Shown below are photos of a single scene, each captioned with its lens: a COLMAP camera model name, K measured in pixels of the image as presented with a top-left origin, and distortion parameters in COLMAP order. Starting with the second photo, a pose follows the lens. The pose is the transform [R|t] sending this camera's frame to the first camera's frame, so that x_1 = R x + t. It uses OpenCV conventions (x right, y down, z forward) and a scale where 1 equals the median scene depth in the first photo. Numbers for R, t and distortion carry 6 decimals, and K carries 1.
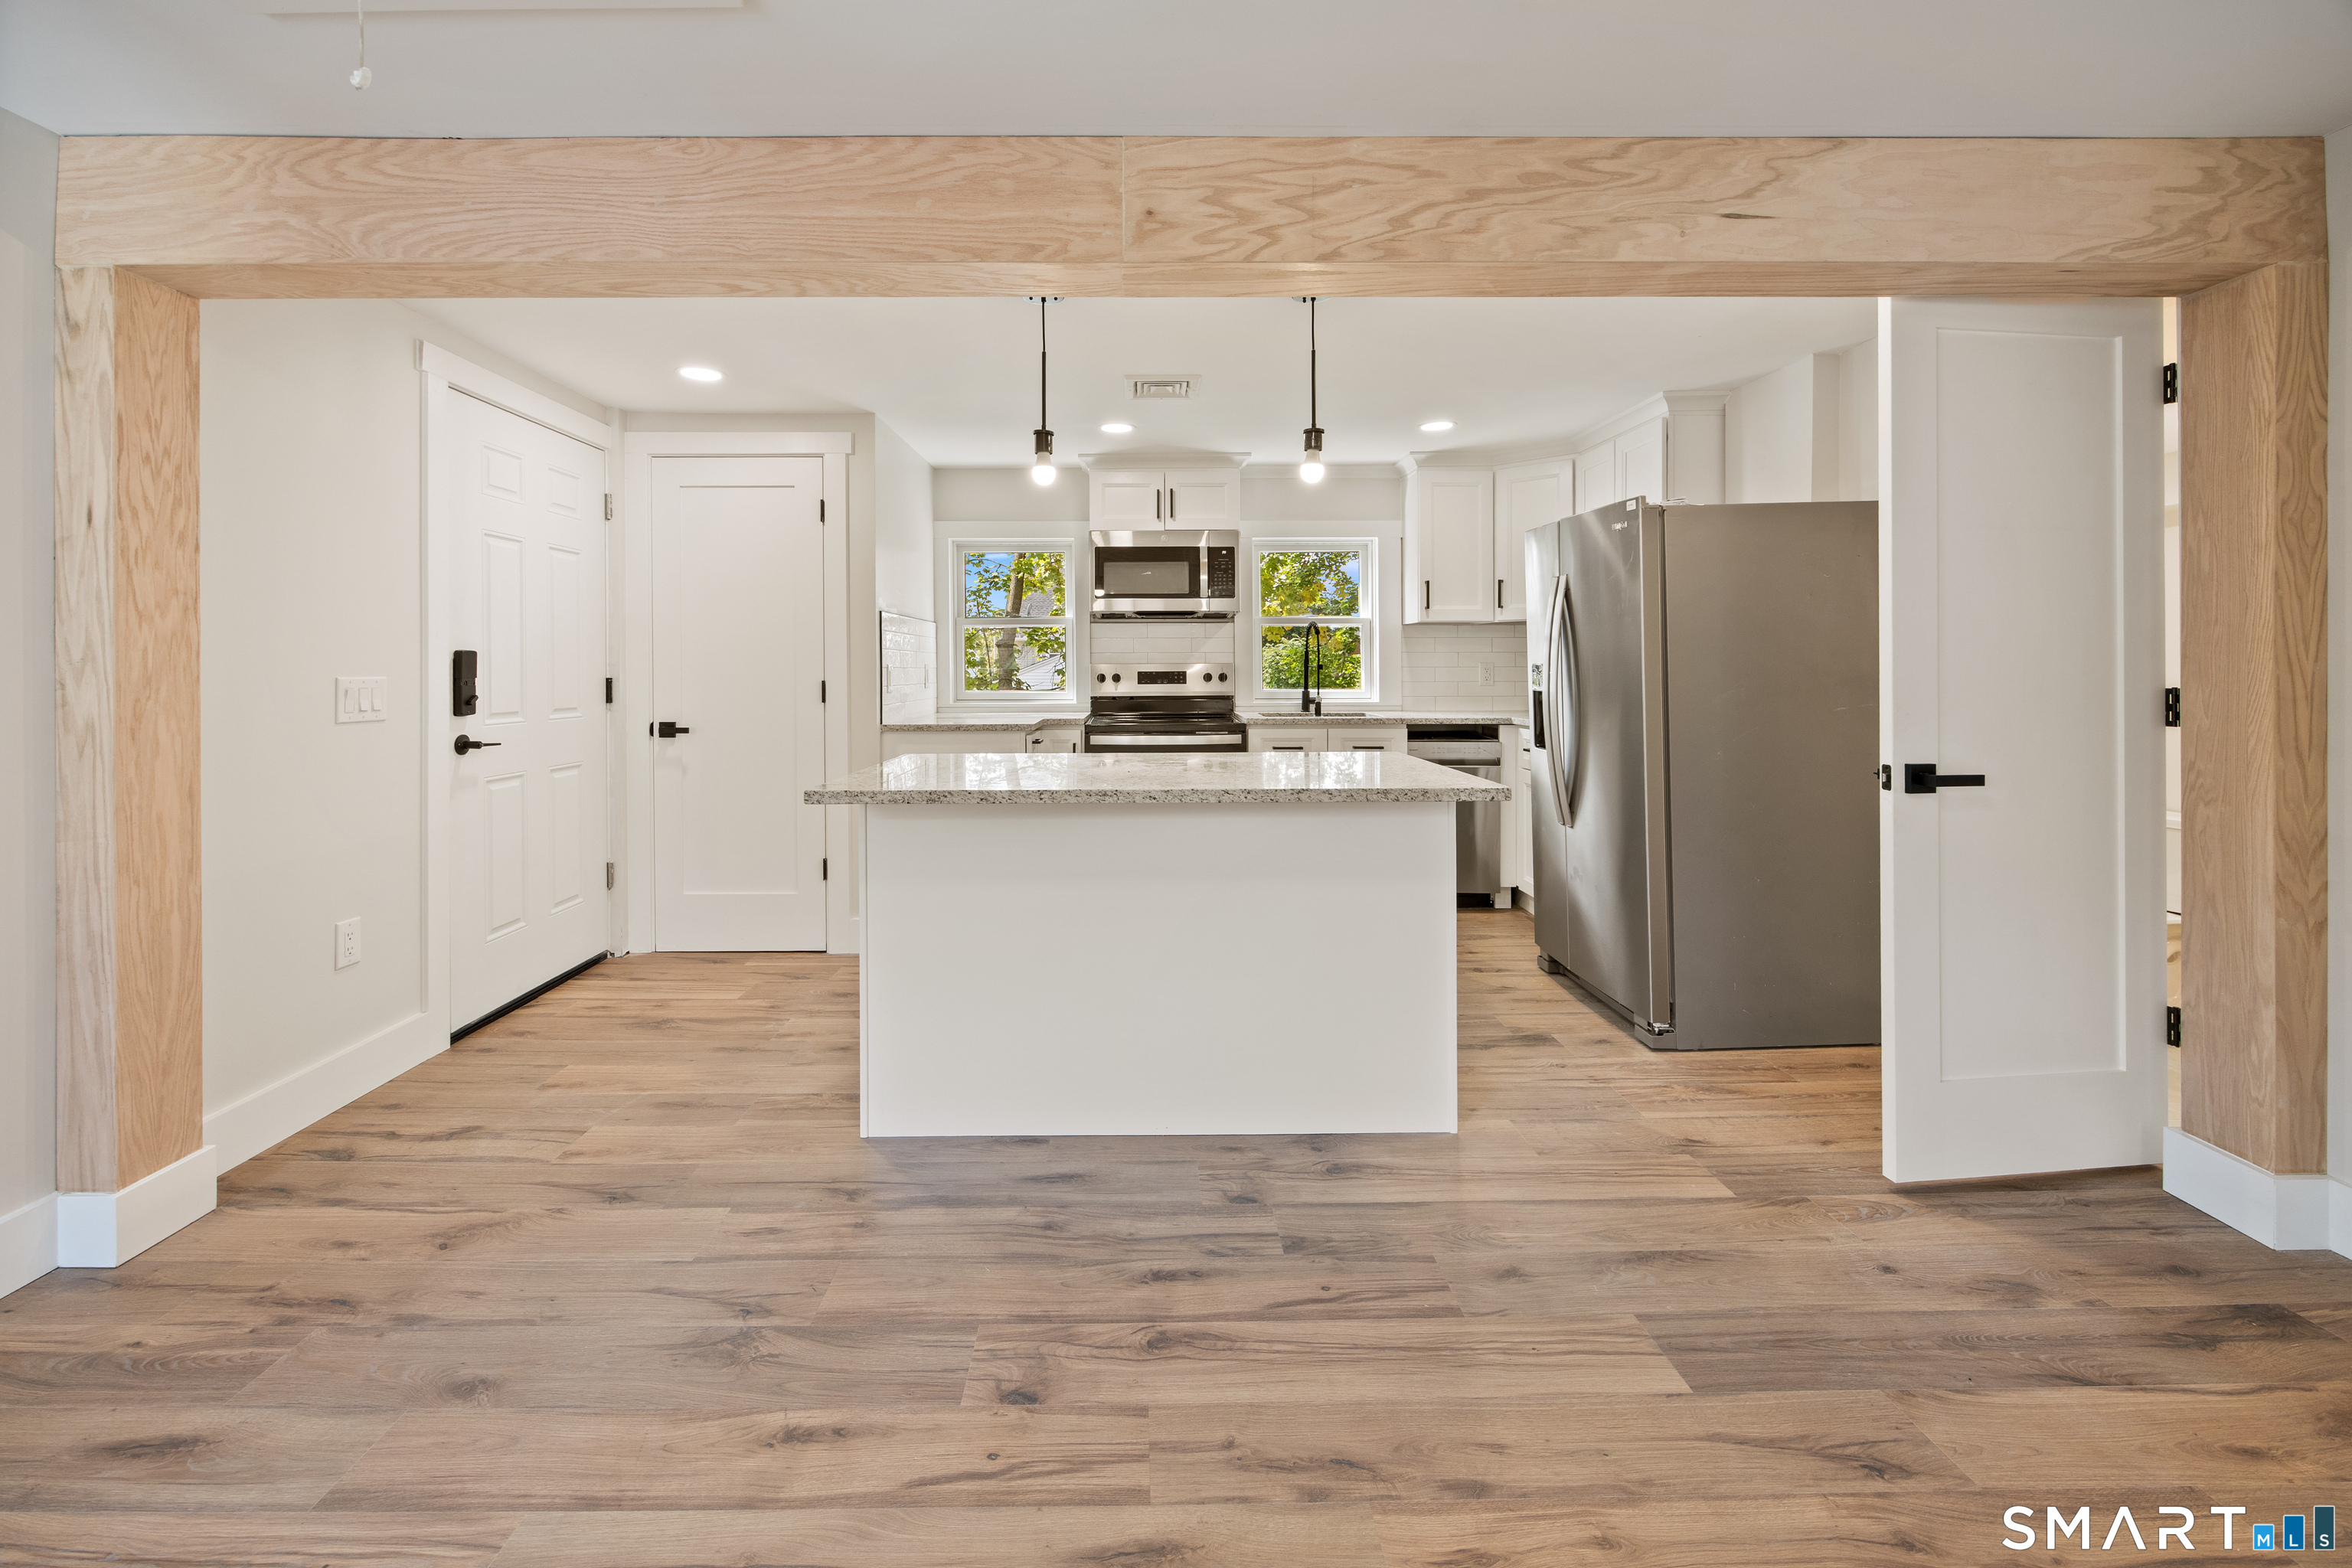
lens RADIAL K [[988.3, 0, 1145.9], [0, 988.3, 667.0], [0, 0, 1]] dist [-0.001262, -0.000111]
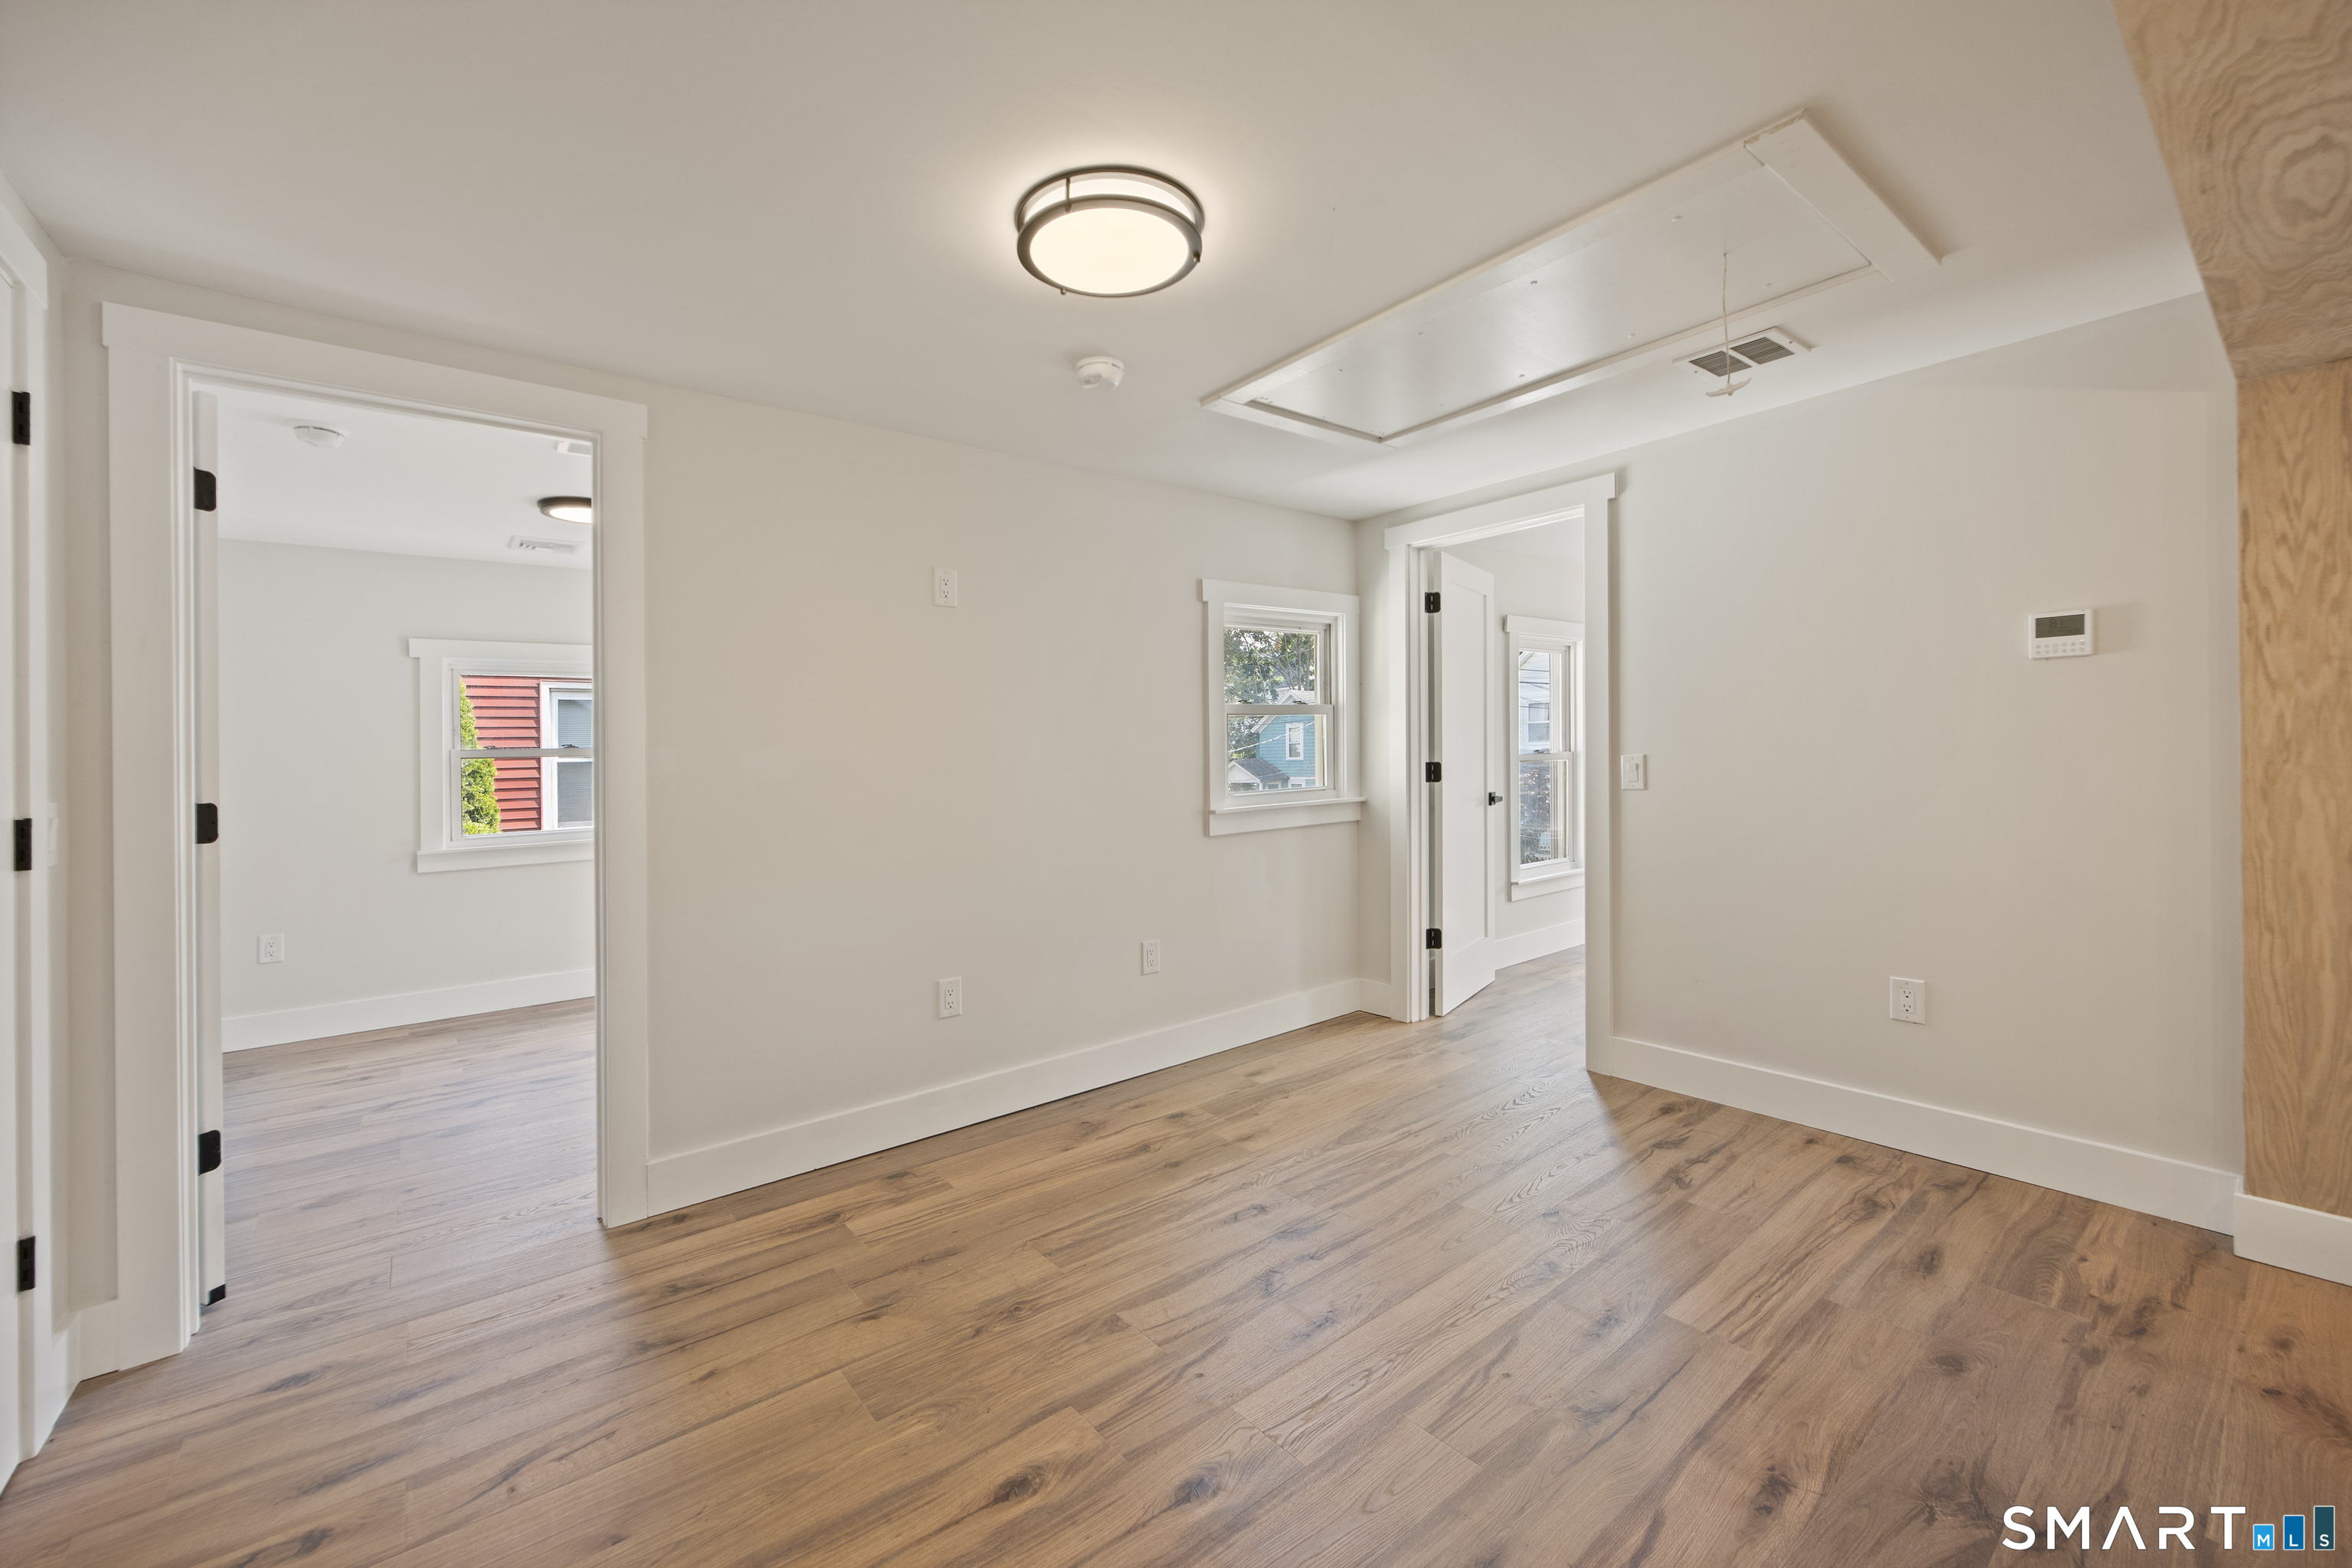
lens RADIAL K [[943.0, 0, 1175.7], [0, 943.0, 731.6], [0, 0, 1]] dist [0.000874, 0.000100]
pose [[-0.790219, 0.008082, -0.612772, 0.557156], [0.026664, 0.999420, -0.021203, -0.010286], [0.612245, -0.033094, -0.789975, 1.055273]]
